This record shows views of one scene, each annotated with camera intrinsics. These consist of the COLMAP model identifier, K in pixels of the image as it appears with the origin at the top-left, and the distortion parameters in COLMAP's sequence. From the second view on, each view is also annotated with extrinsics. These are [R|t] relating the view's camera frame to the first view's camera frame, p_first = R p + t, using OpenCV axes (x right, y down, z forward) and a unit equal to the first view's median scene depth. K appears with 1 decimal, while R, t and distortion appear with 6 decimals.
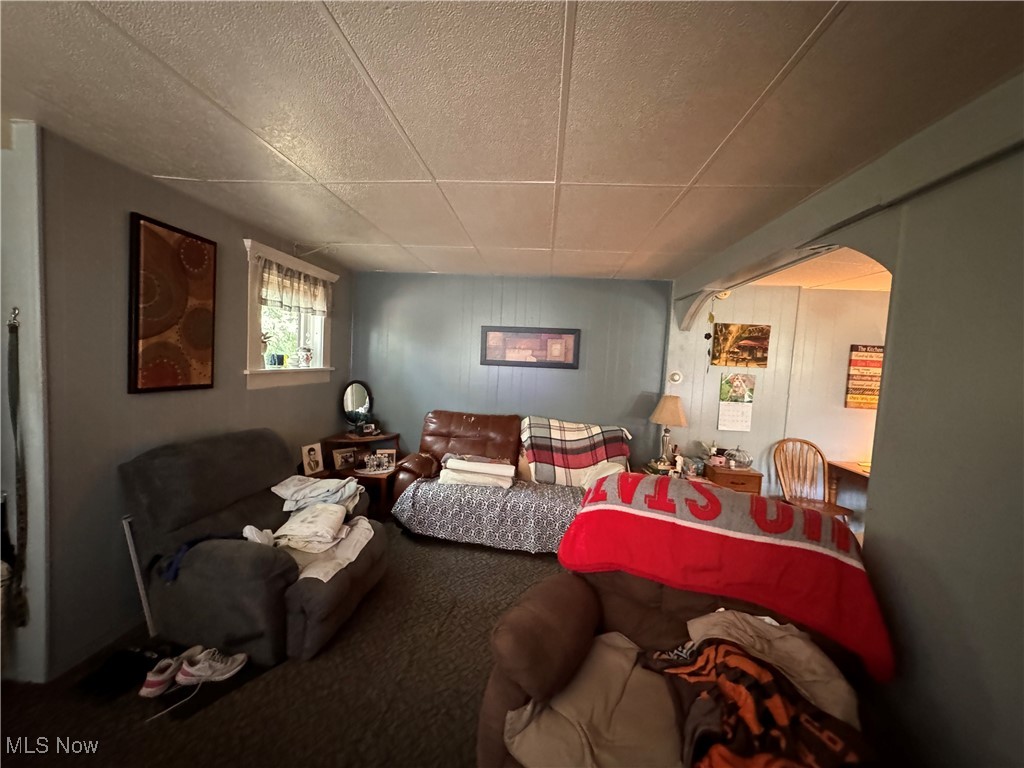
lens RADIAL K [[405.0, 0, 510.9], [0, 405.0, 382.8], [0, 0, 1]] dist [-0.002716, -0.000003]
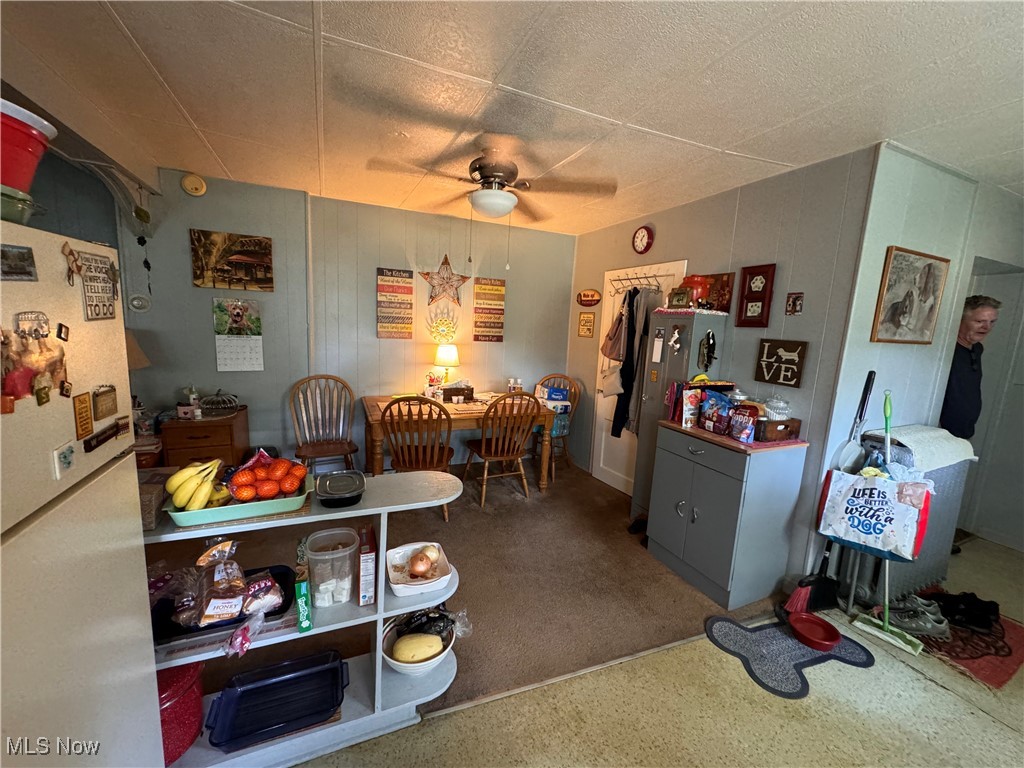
lens RADIAL K [[405.0, 0, 511.2], [0, 405.0, 383.4], [0, 0, 1]] dist [-0.002716, -0.000003]
pose [[0.876100, -0.082180, 0.475074, 0.650299], [0.025767, 0.991939, 0.124071, 0.057754], [-0.481441, -0.096457, 0.871155, 0.039745]]
